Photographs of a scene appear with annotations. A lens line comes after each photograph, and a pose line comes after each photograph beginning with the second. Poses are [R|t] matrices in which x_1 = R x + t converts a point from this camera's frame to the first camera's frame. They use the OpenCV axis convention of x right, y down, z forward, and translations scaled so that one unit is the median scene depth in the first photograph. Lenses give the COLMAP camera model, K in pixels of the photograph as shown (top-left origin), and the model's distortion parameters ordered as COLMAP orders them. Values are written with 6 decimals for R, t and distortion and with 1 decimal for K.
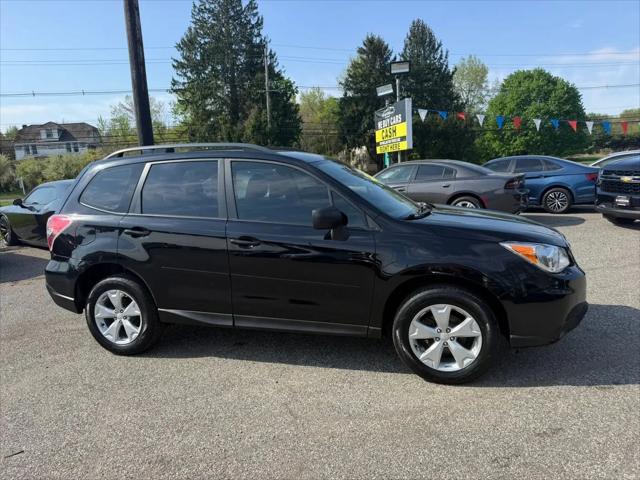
lens RADIAL K [[452.1, 0, 318.2], [0, 452.1, 254.4], [0, 0, 1]] dist [0.046502, -0.062117]
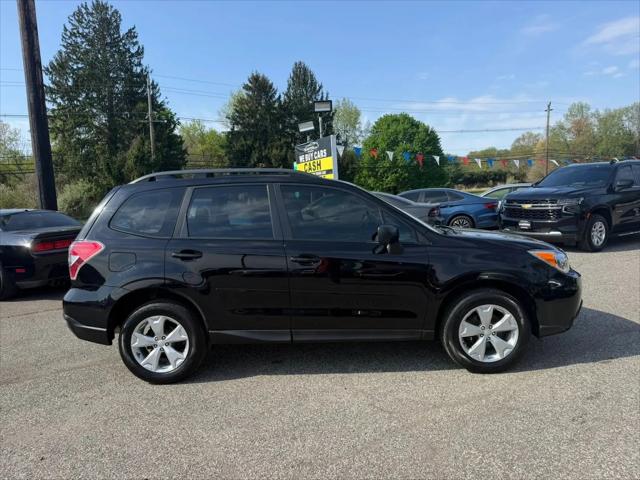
lens RADIAL K [[452.1, 0, 324.0], [0, 452.1, 260.9], [0, 0, 1]] dist [0.046502, -0.062117]
pose [[0.965339, -0.034984, 0.258644, -0.108074], [0.050021, 0.997405, -0.051785, 0.008934], [-0.256161, 0.062928, 0.964584, -0.010289]]
